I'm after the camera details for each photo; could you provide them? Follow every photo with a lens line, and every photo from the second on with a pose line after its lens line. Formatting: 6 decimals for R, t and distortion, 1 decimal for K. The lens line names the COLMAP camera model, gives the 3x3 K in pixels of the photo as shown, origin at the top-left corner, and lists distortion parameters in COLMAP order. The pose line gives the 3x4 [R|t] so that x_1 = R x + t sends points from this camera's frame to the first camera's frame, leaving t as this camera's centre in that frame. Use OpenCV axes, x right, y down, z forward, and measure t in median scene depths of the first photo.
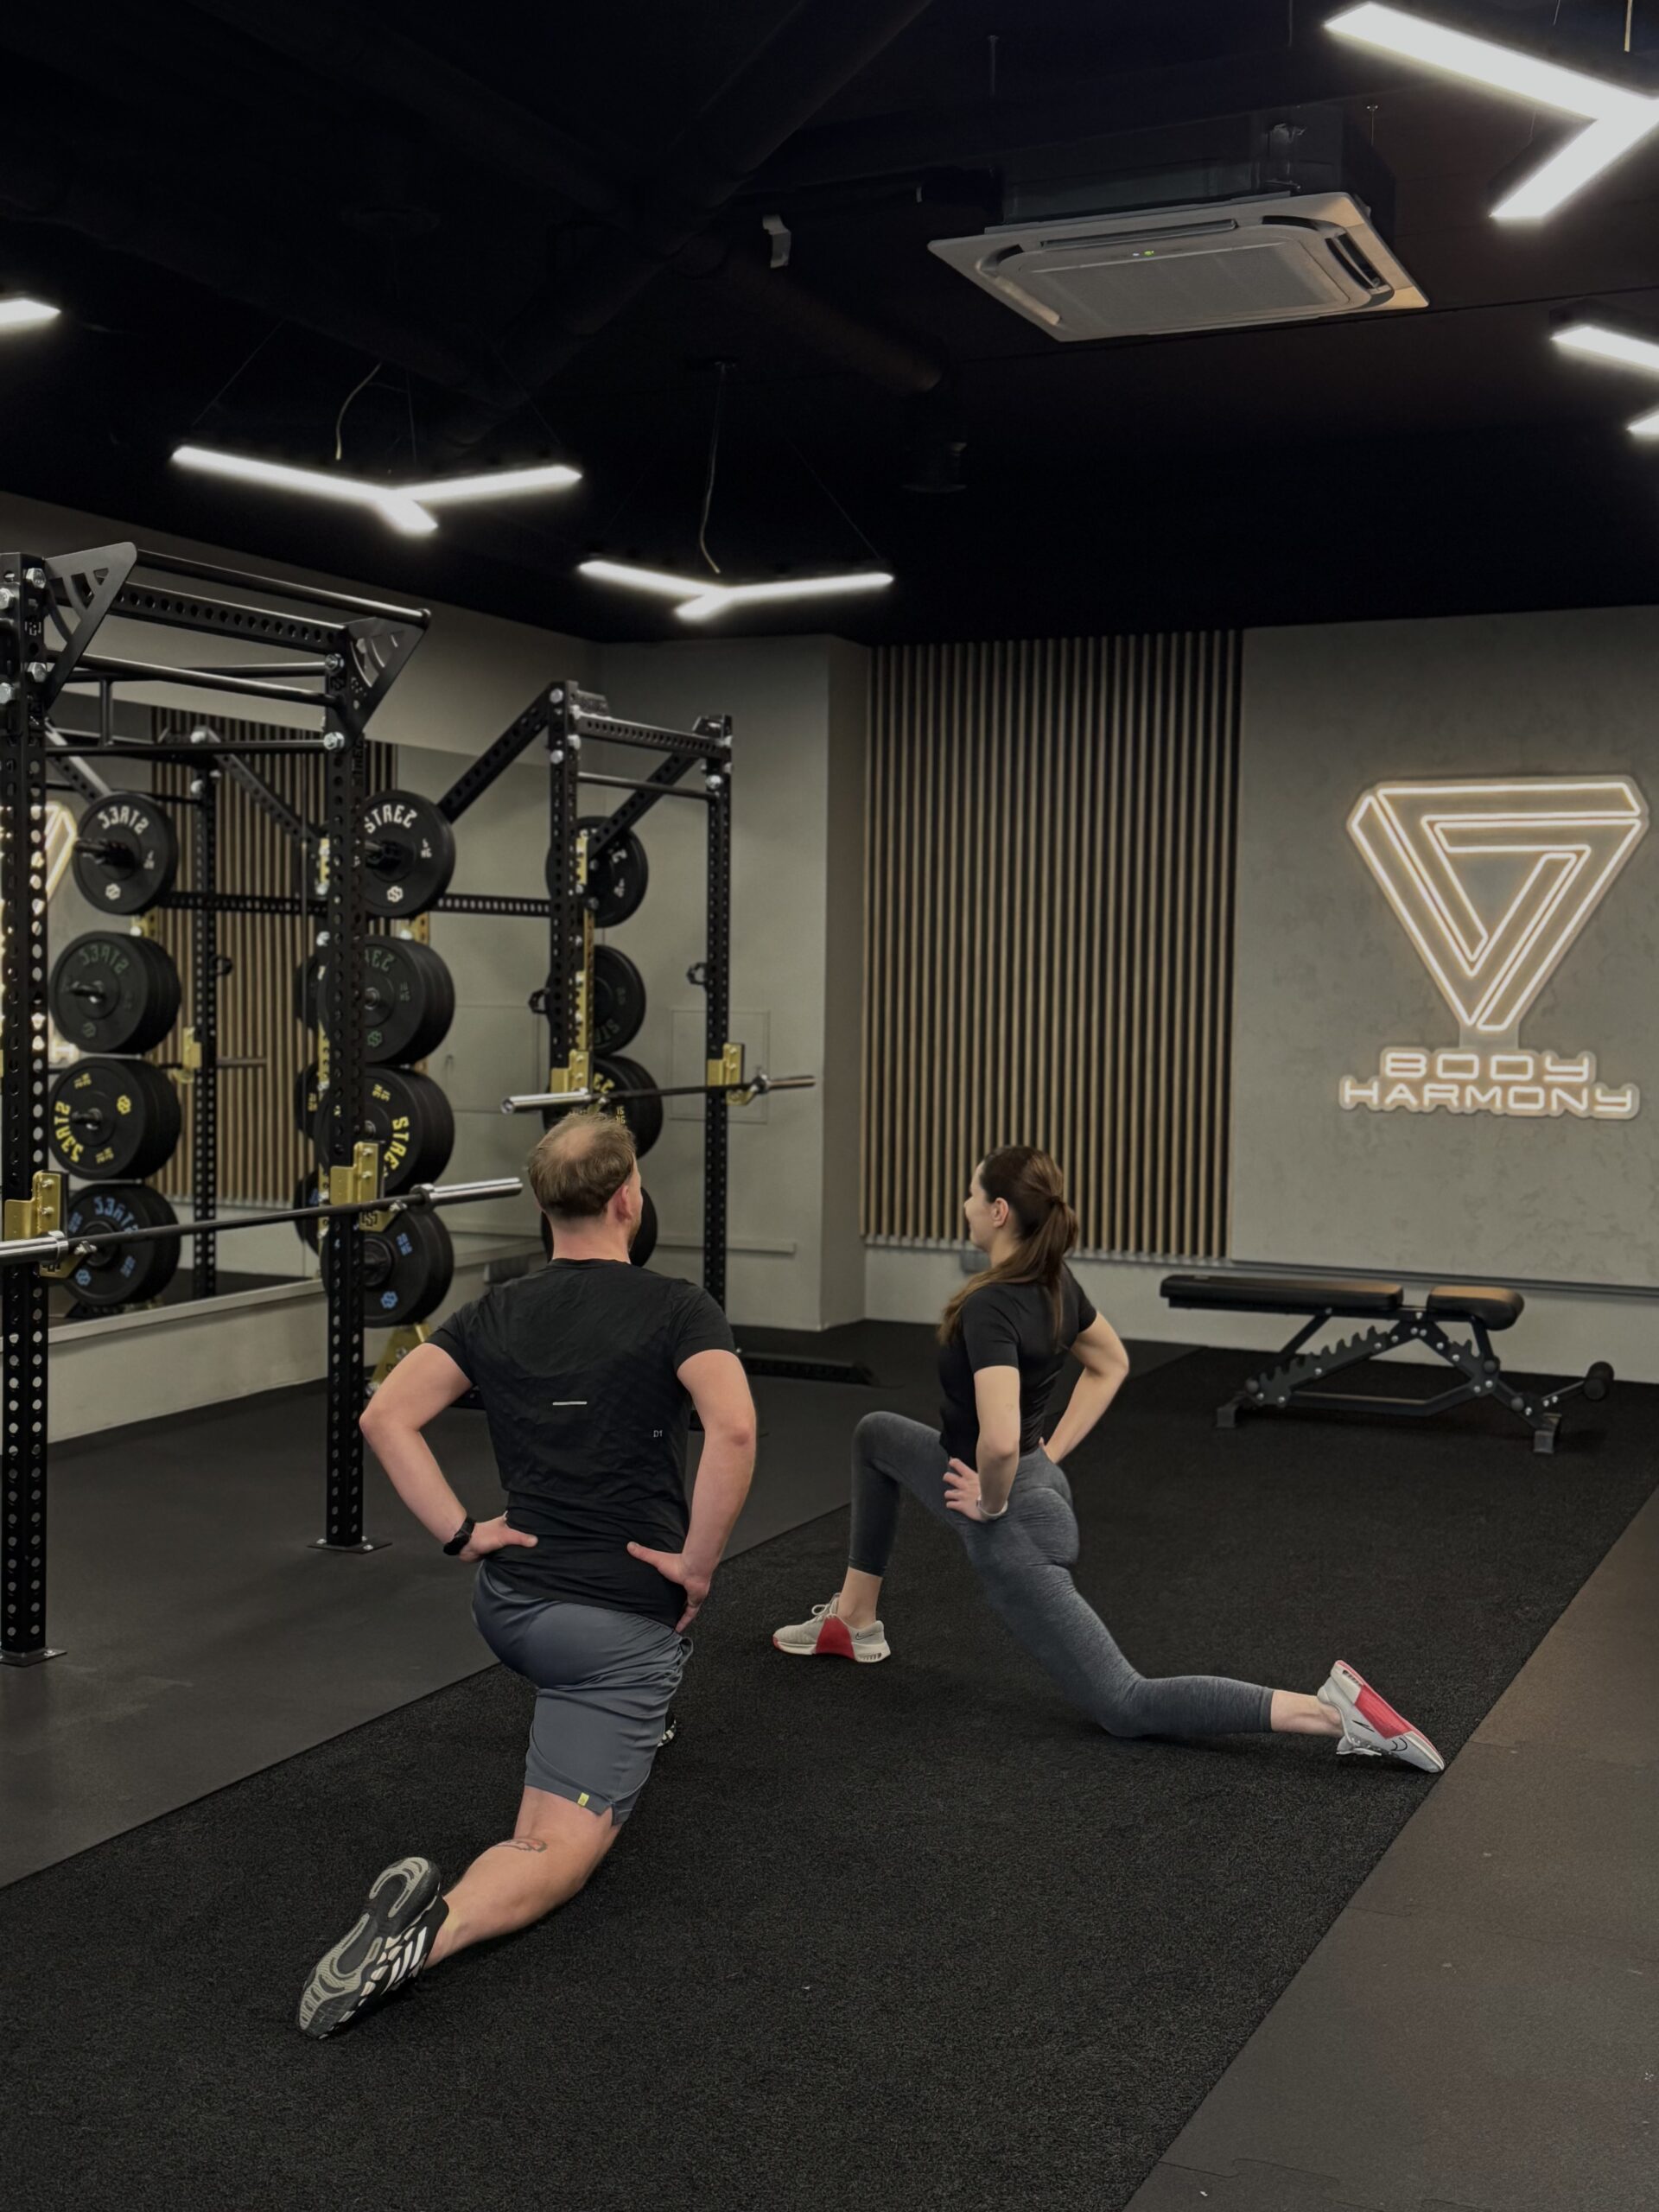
lens RADIAL K [[2546.0, 0, 827.4], [0, 2546.0, 1117.2], [0, 0, 1]] dist [0.136747, 0.000000]
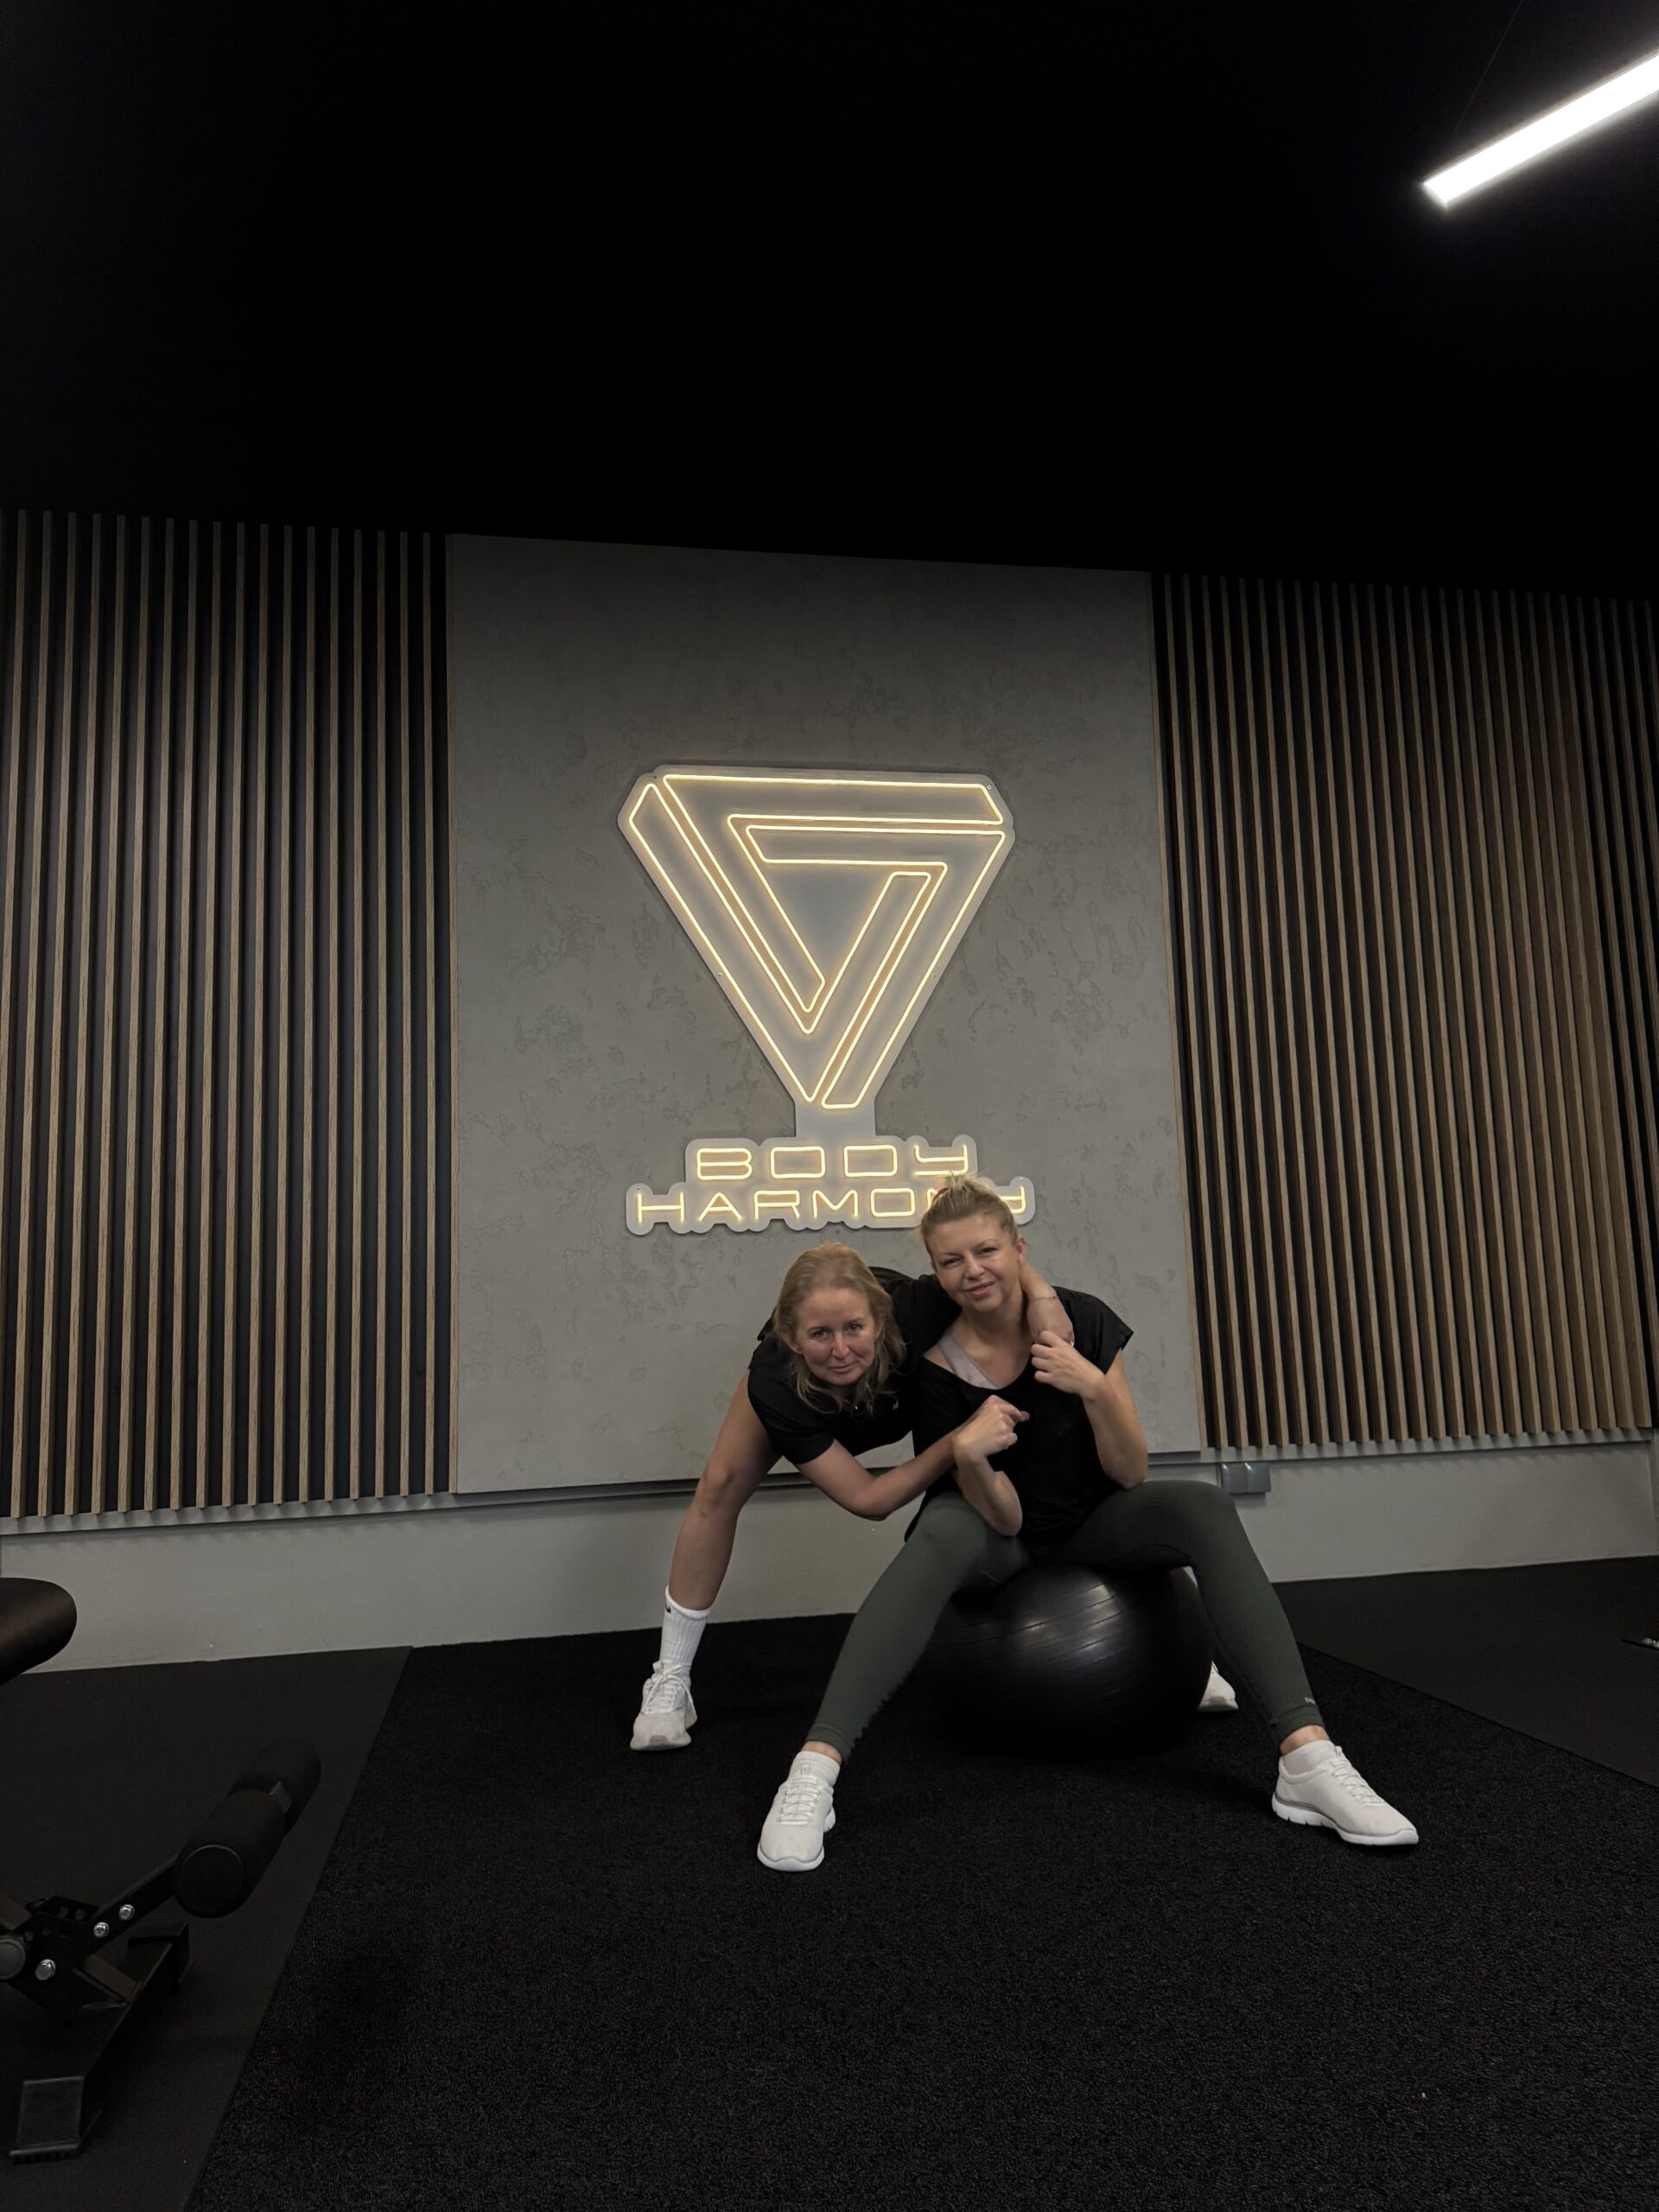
lens RADIAL K [[1564.0, 0, 832.2], [0, 1564.0, 1109.4], [0, 0, 1]] dist [0.101018, -0.096687]
pose [[0.809272, 0.036122, 0.586323, 0.004354], [0.080639, 0.981828, -0.171791, 0.040347], [-0.581873, 0.186306, 0.791652, 0.666069]]
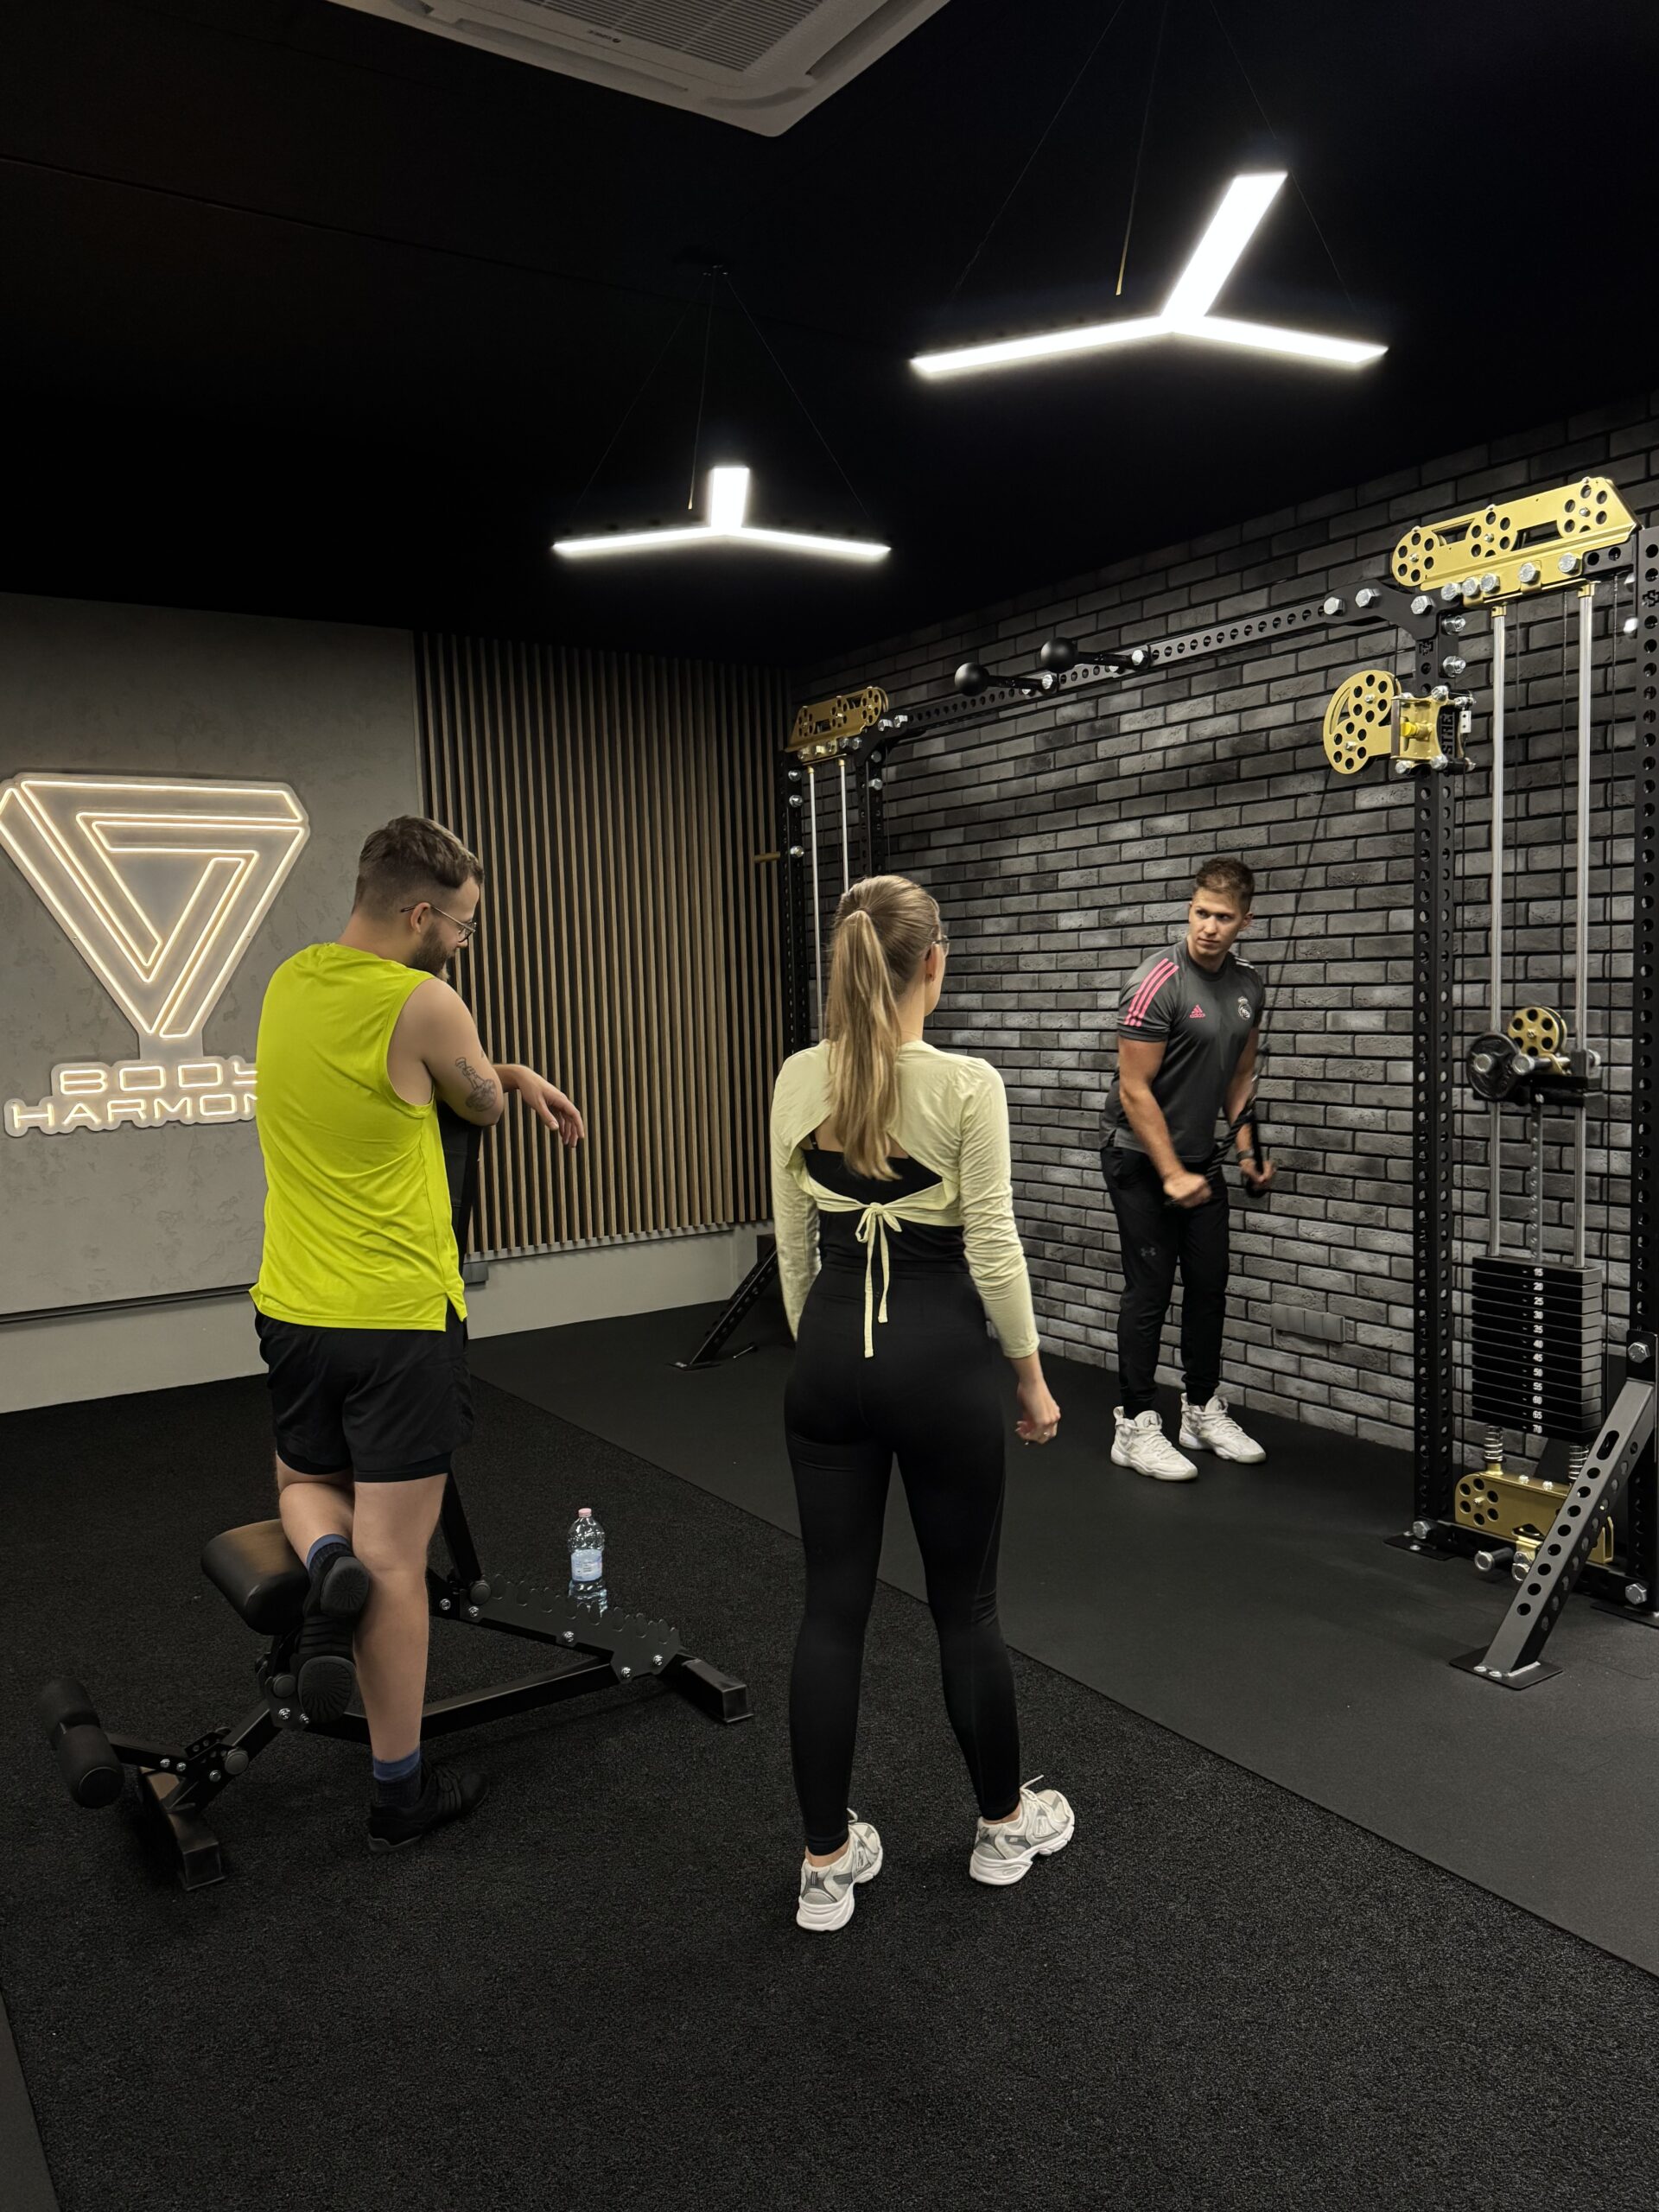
lens RADIAL K [[1662.0, 0, 843.4], [0, 1662.0, 1106.1], [0, 0, 1]] dist [0.127840, -0.185264]
pose [[0.523924, -0.094129, 0.846548, -0.151406], [0.084538, 0.994714, 0.058284, -0.024477], [-0.847559, 0.041029, 0.529113, 0.455812]]
